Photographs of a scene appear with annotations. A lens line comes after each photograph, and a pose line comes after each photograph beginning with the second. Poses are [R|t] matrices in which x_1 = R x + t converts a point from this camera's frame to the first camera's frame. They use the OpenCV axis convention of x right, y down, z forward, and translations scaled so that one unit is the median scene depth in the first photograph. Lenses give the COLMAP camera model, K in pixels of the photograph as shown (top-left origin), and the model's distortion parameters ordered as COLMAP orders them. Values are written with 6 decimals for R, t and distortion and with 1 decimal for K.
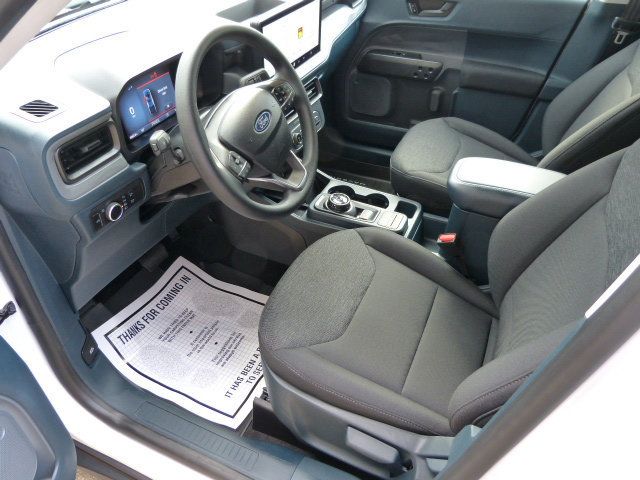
lens RADIAL K [[482.8, 0, 322.1], [0, 482.8, 241.2], [0, 0, 1]] dist [-0.040025, 0.032056]
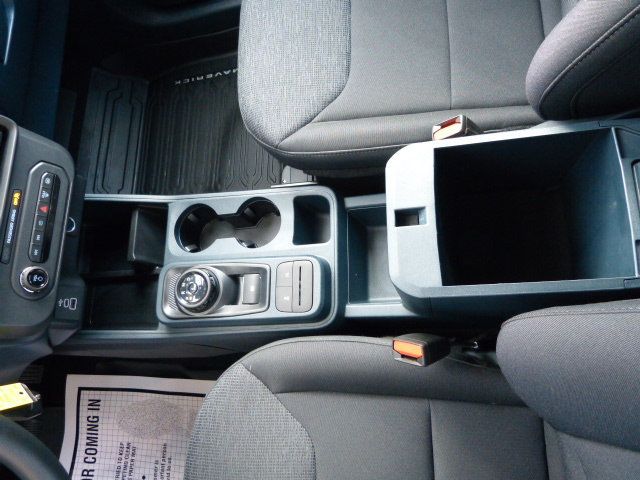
lens RADIAL K [[482.8, 0, 322.6], [0, 482.8, 243.5], [0, 0, 1]] dist [-0.040025, 0.032056]
pose [[0.868262, -0.463578, -0.176682, 0.256673], [0.485836, 0.722453, 0.491959, -0.292066], [-0.100417, -0.512988, 0.852502, 0.522755]]
